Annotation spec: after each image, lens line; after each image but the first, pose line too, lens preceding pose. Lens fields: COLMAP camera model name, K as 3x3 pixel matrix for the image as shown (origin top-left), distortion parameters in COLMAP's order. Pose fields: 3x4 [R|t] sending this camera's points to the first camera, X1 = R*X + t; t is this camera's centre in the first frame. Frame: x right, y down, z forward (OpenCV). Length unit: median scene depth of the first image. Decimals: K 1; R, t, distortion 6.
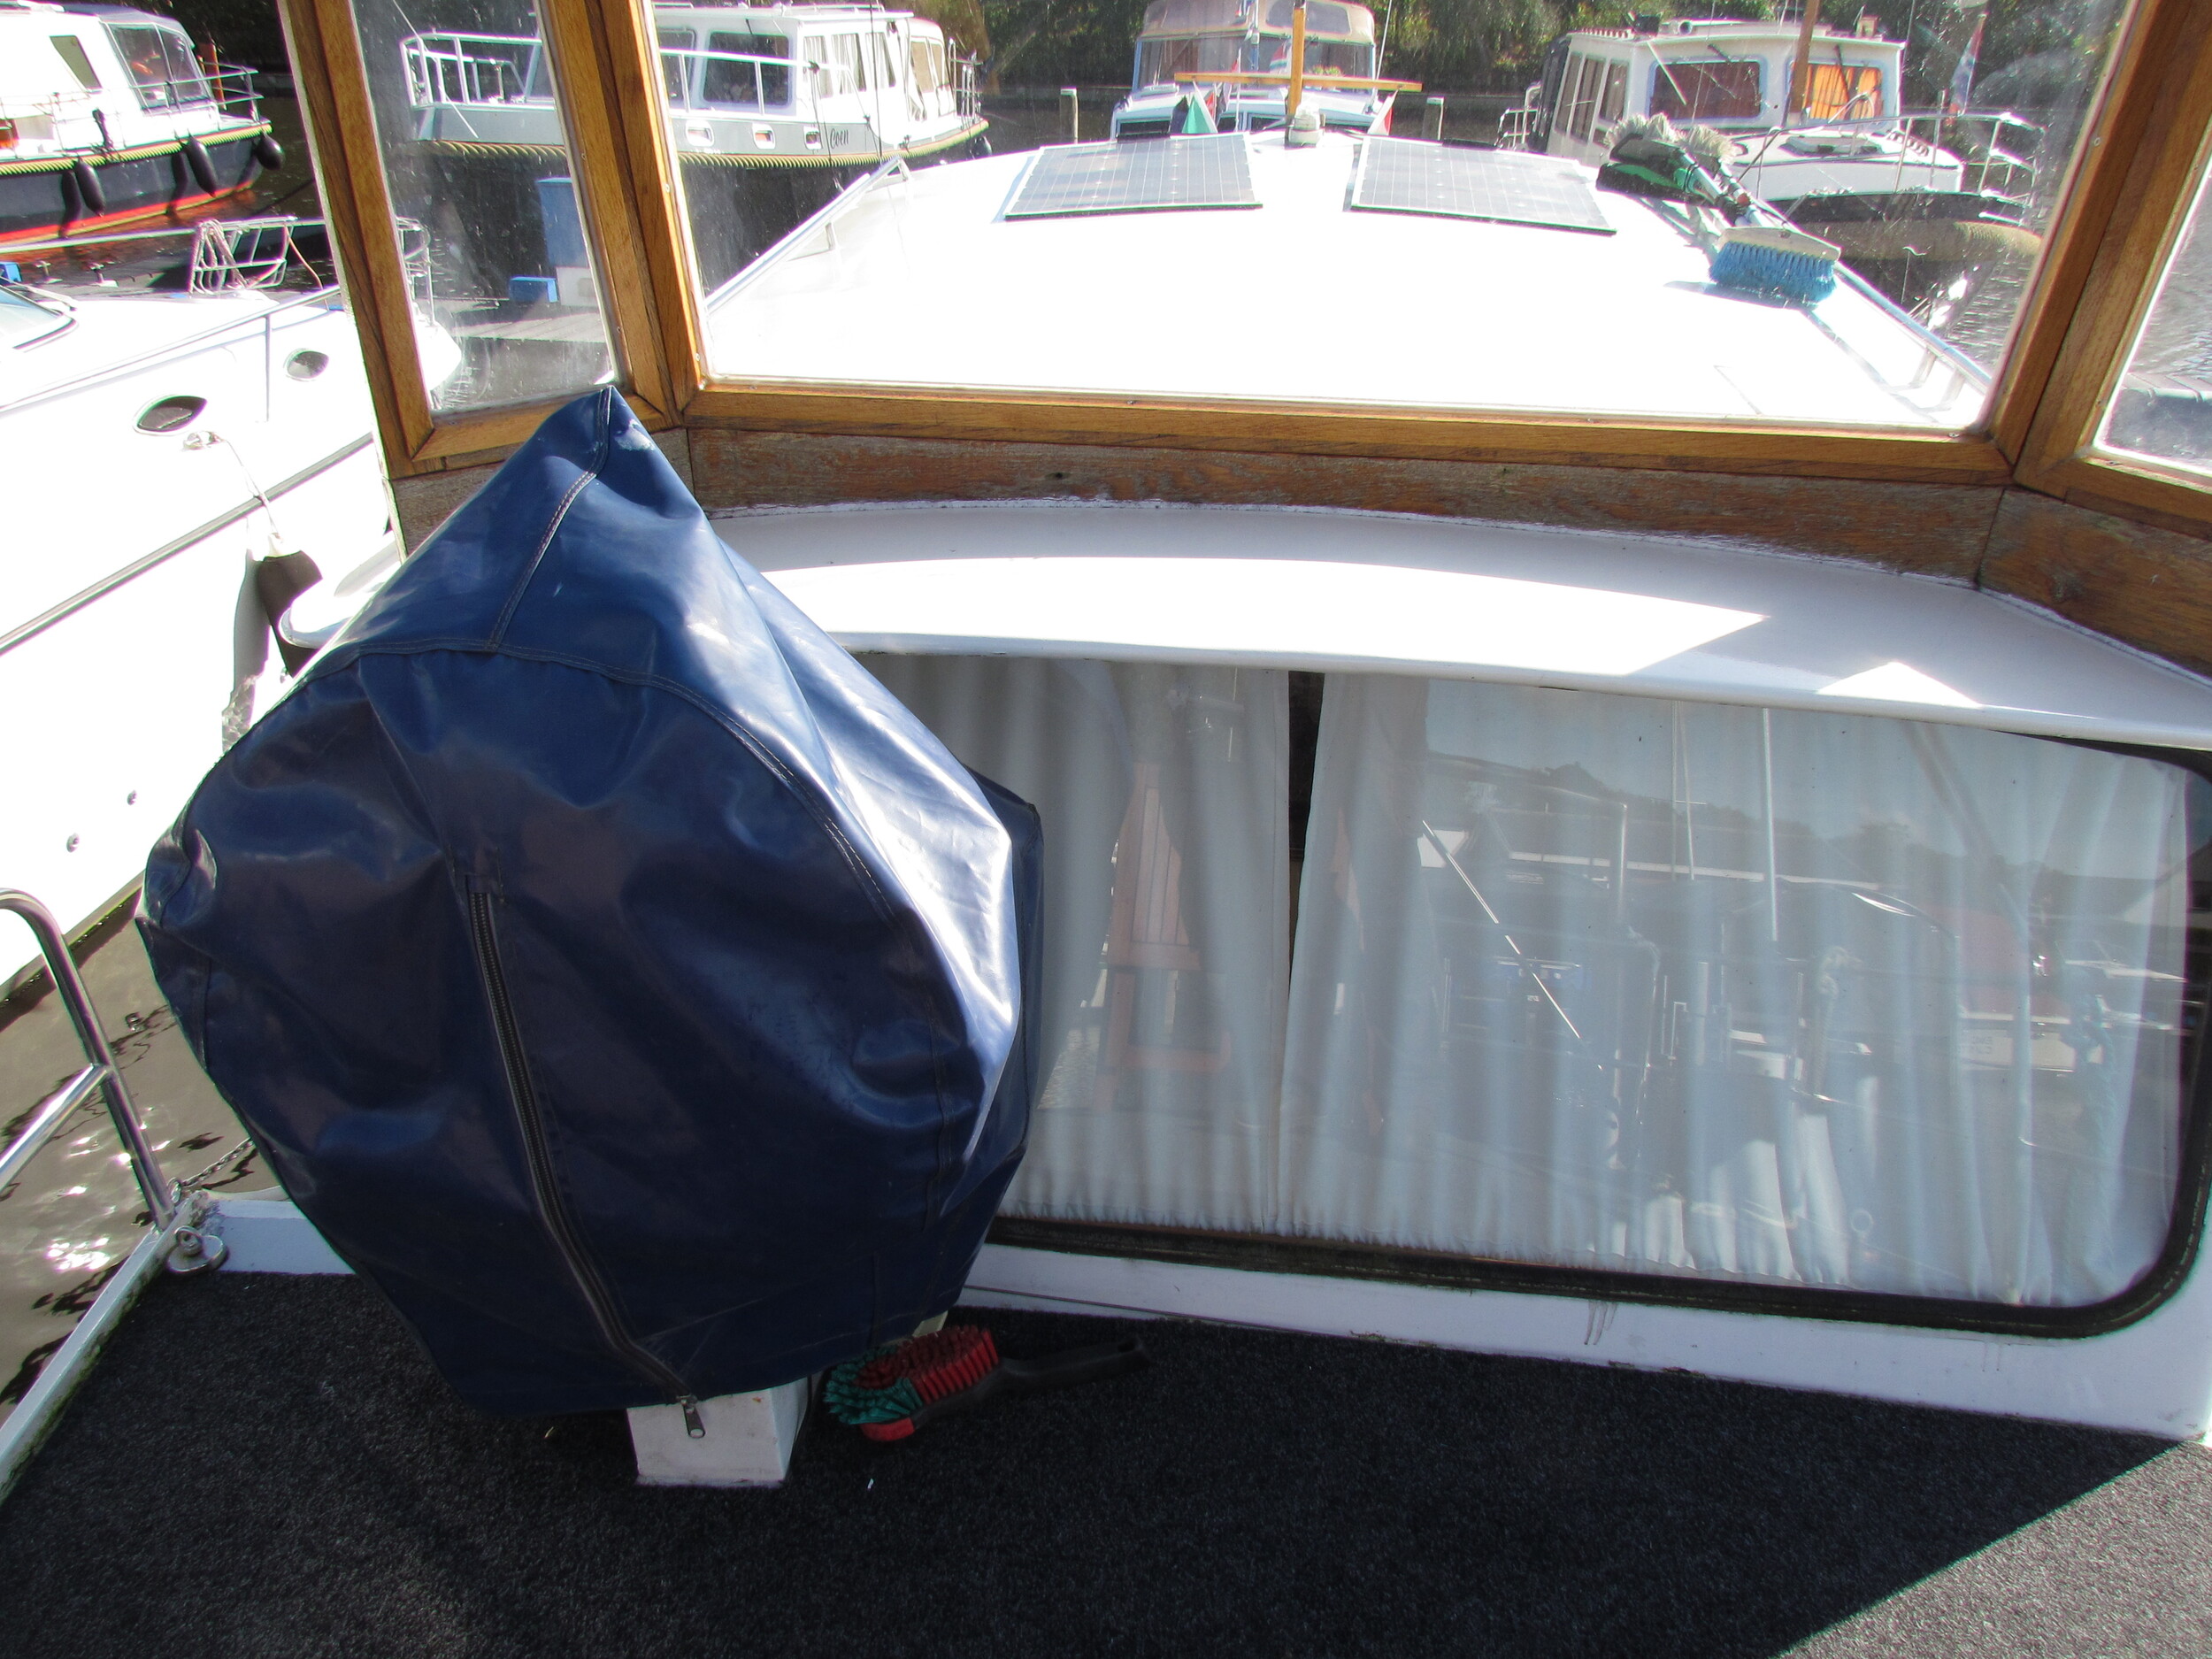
lens RADIAL K [[1576.9, 0, 1106.0], [0, 1576.9, 829.5], [0, 0, 1]] dist [-0.030652, 0.011305]
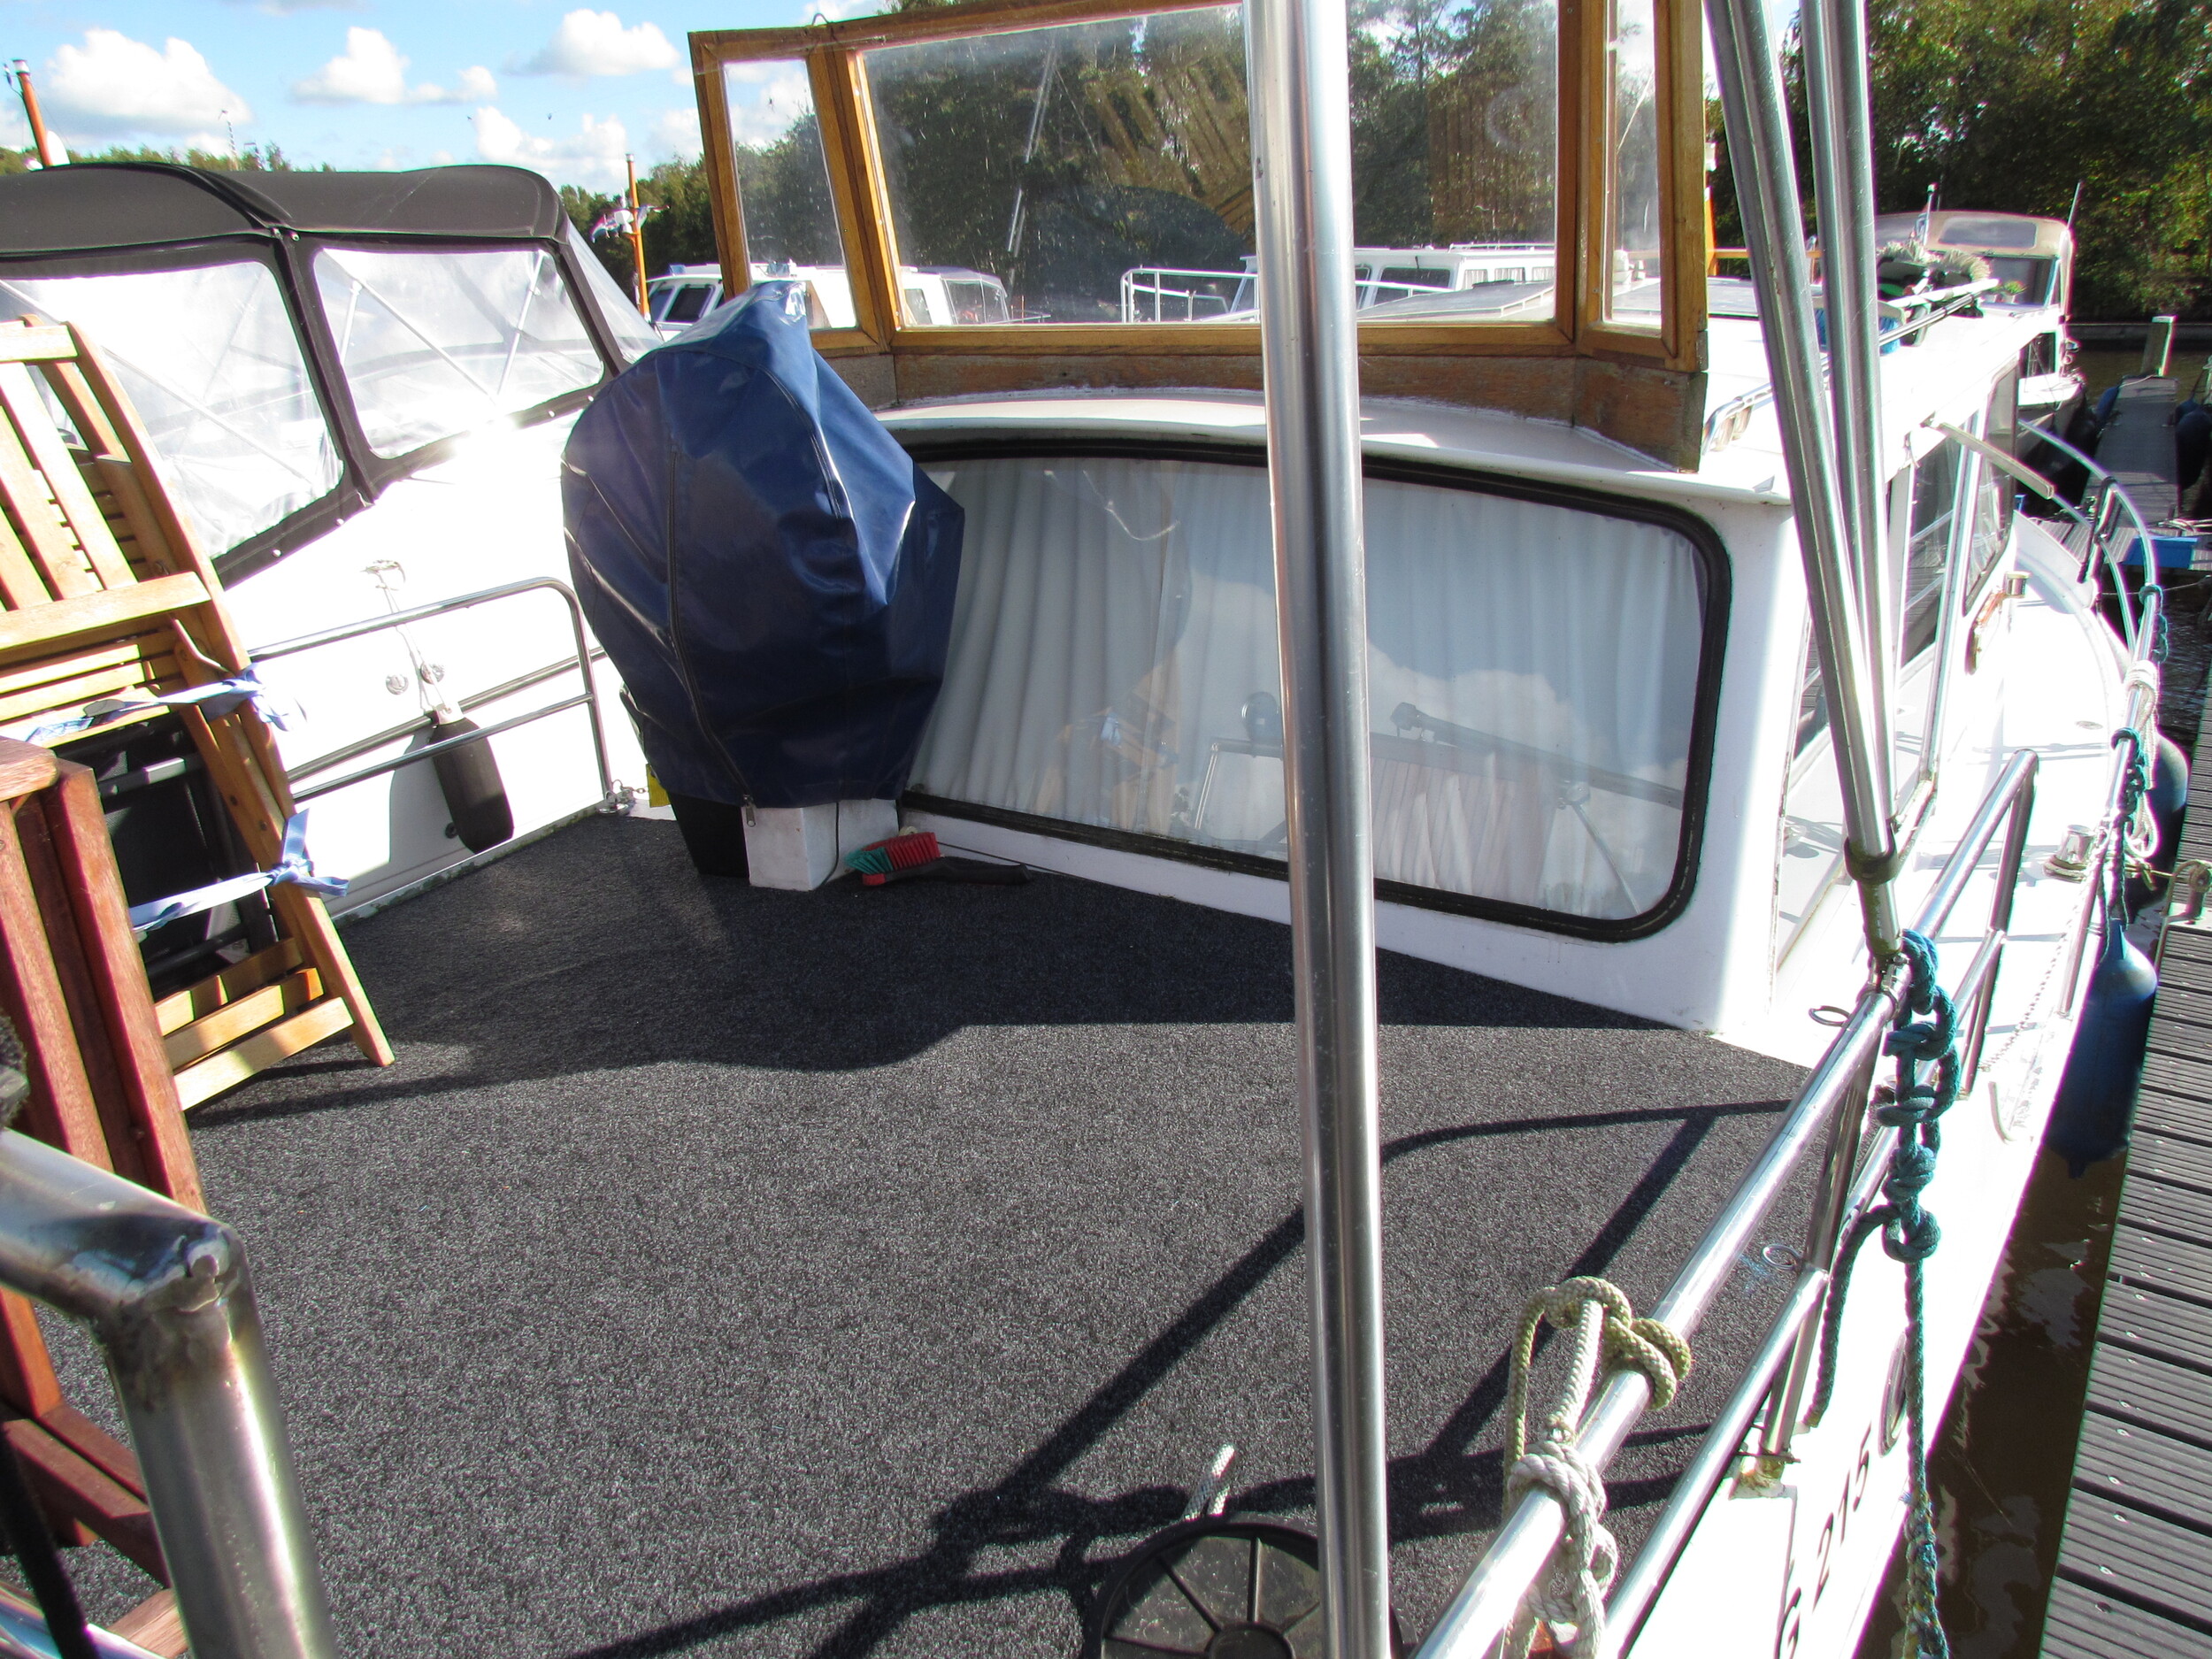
lens RADIAL K [[1576.9, 0, 1106.0], [0, 1576.9, 829.5], [0, 0, 1]] dist [-0.030652, 0.011305]
pose [[0.900968, 0.103894, -0.421263, 0.836339], [-0.162623, 0.980992, -0.105868, 0.472031], [0.402257, 0.163891, 0.900738, -0.507648]]
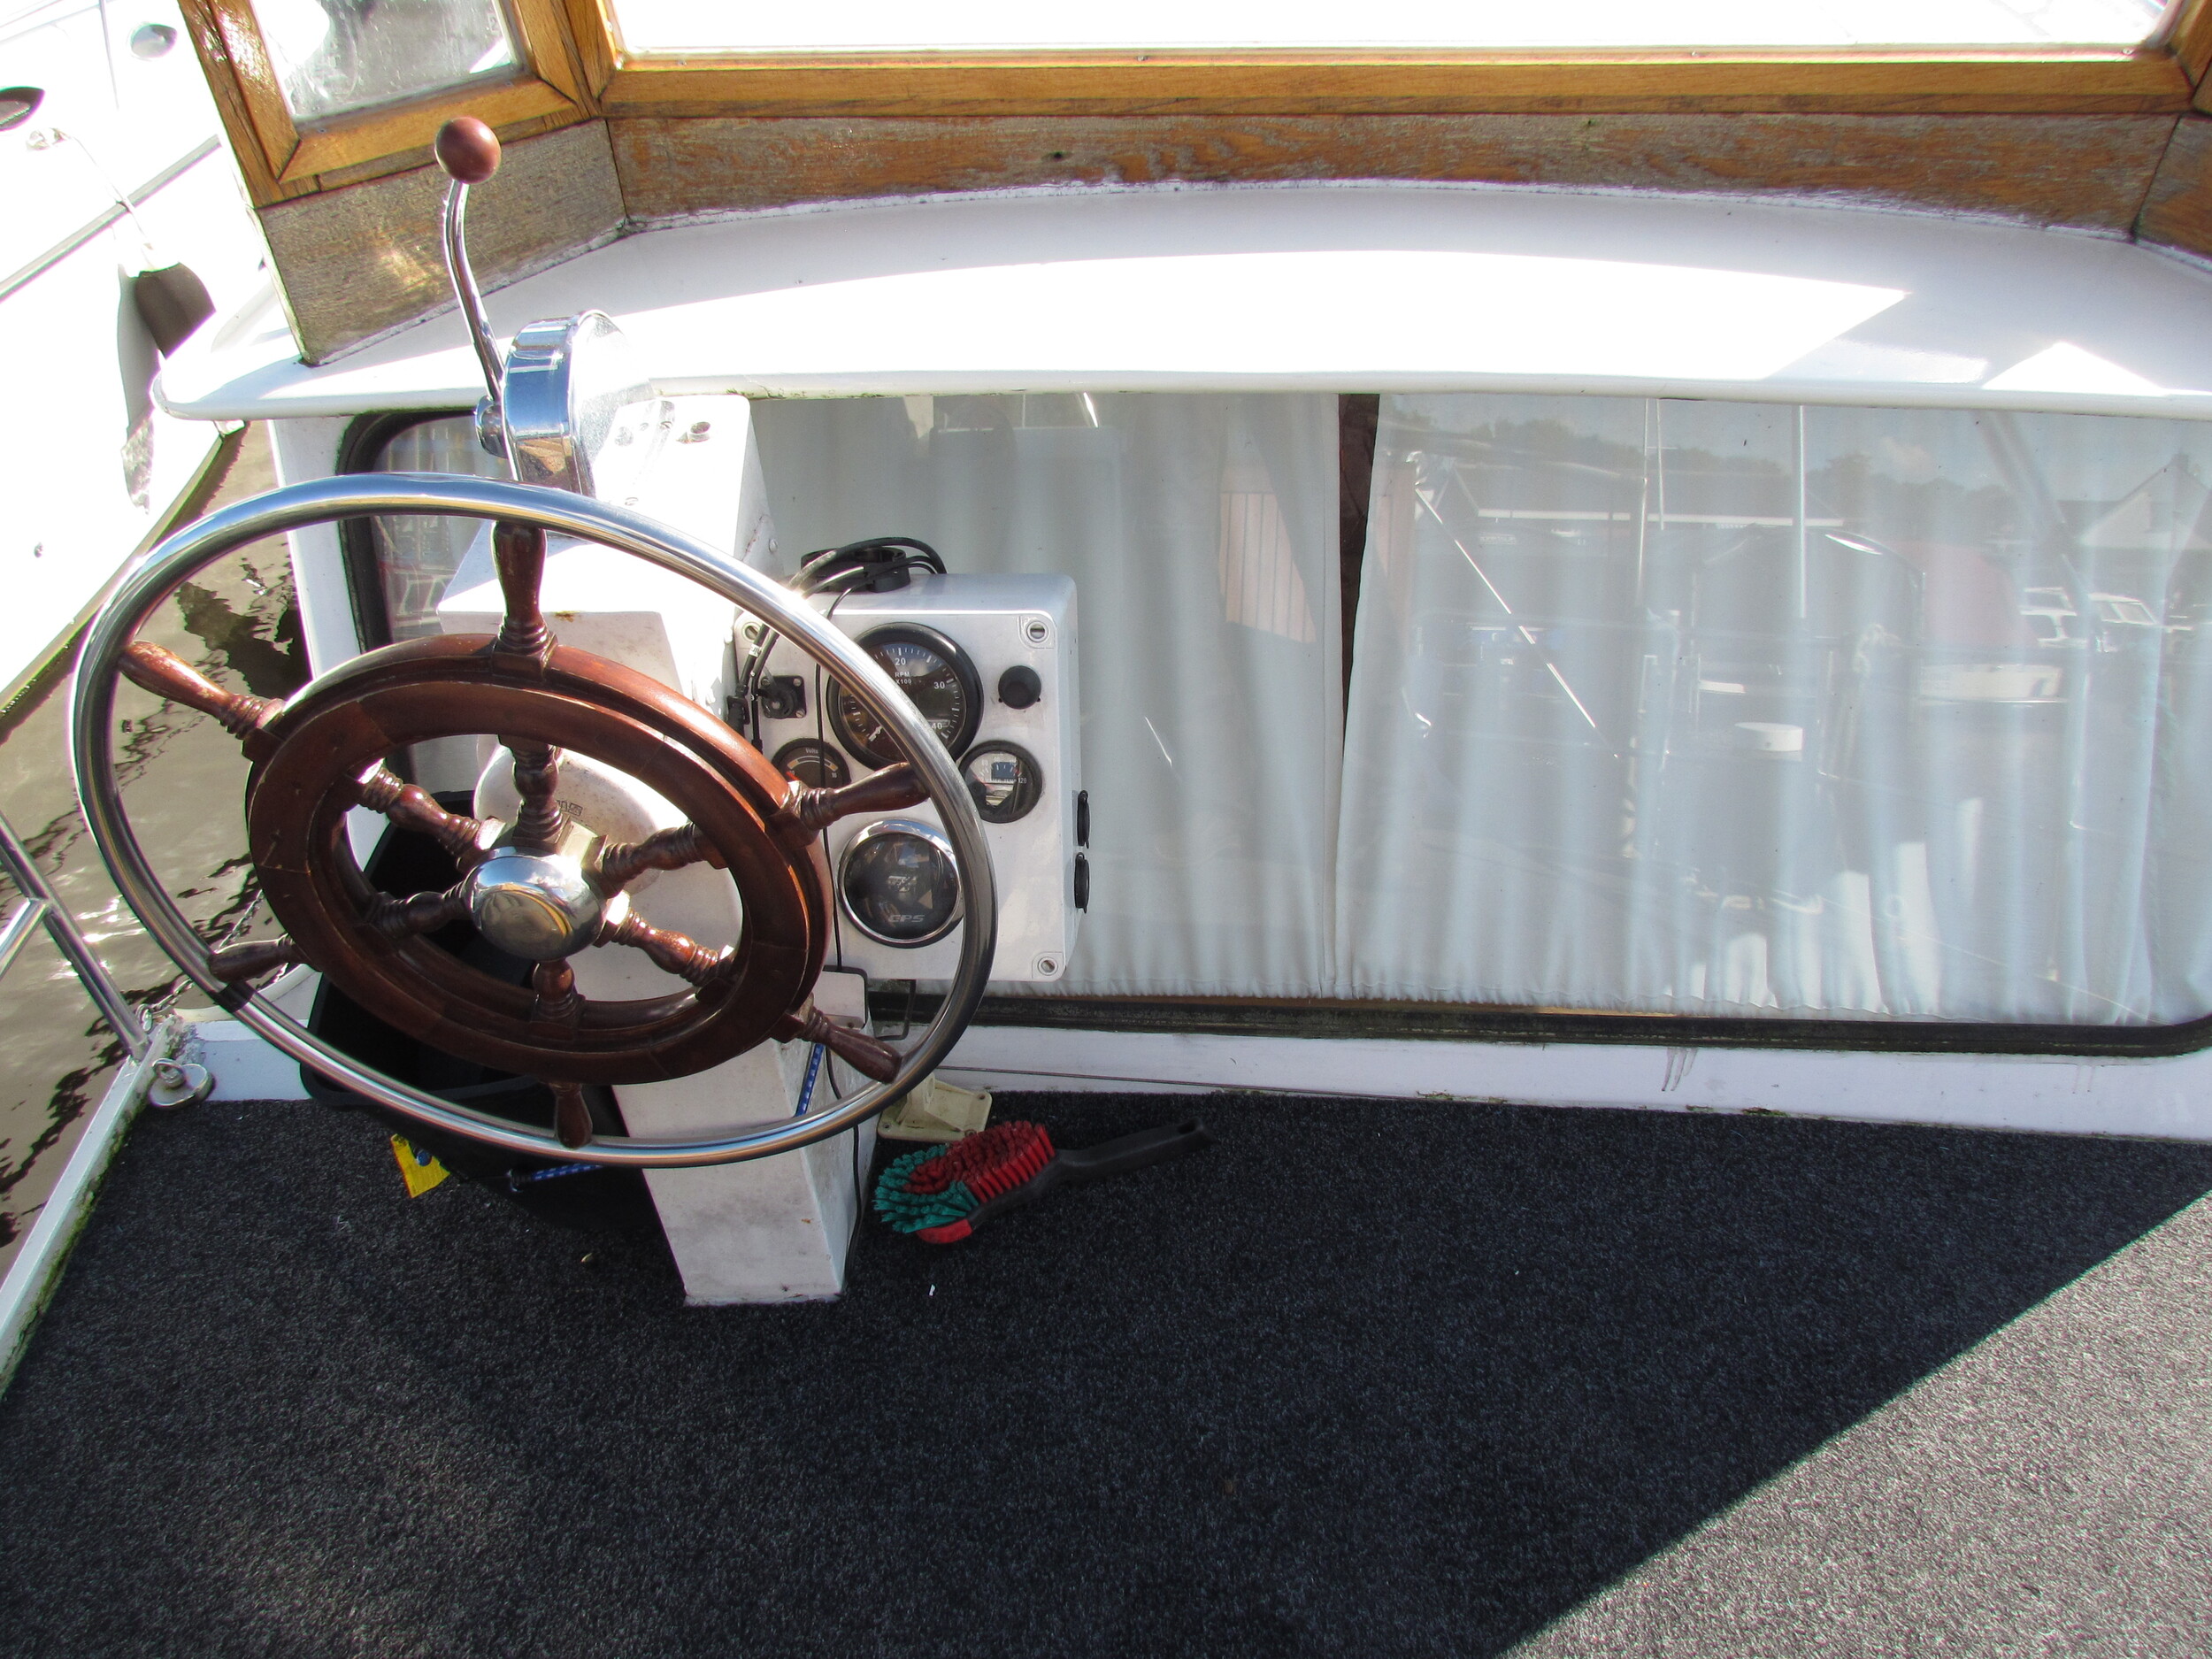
lens RADIAL K [[1581.1, 0, 1106.0], [0, 1581.1, 829.5], [0, 0, 1]] dist [-0.026621, 0.012335]
pose [[0.997919, -0.061527, 0.019266, -0.044203], [0.056463, 0.978265, 0.199524, -0.040558], [-0.031124, -0.198021, 0.979703, 0.108490]]
